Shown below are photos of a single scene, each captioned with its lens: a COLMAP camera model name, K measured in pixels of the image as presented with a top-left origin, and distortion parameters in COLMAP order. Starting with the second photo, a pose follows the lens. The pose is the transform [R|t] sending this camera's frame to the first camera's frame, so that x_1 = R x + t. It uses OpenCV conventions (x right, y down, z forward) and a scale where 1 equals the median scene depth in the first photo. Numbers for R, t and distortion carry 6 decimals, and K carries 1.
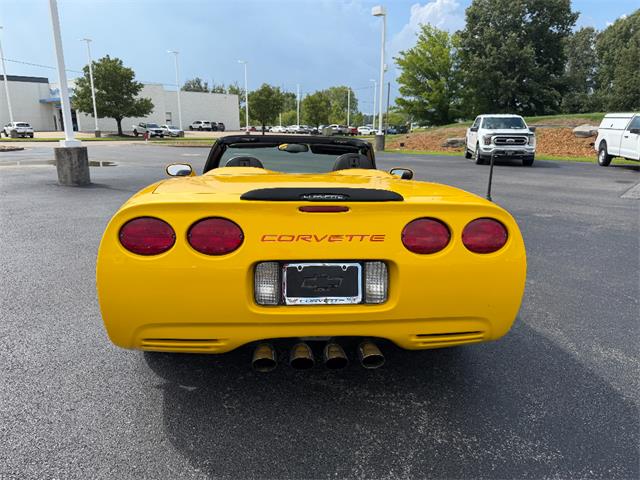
lens RADIAL K [[466.8, 0, 319.3], [0, 466.8, 234.4], [0, 0, 1]] dist [0.045773, -0.047448]
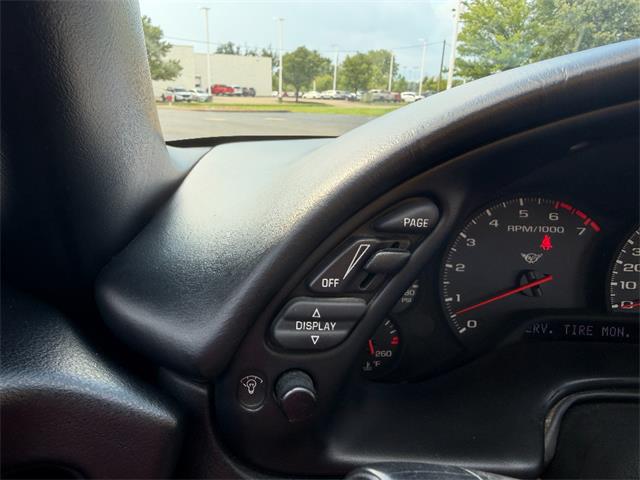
lens RADIAL K [[466.8, 0, 285.6], [0, 466.8, 238.7], [0, 0, 1]] dist [0.045773, -0.047448]
pose [[0.991097, 0.045662, -0.125065, -0.020711], [-0.036699, 0.996652, 0.073060, -0.014958], [0.127982, -0.067820, 0.989455, 0.099557]]
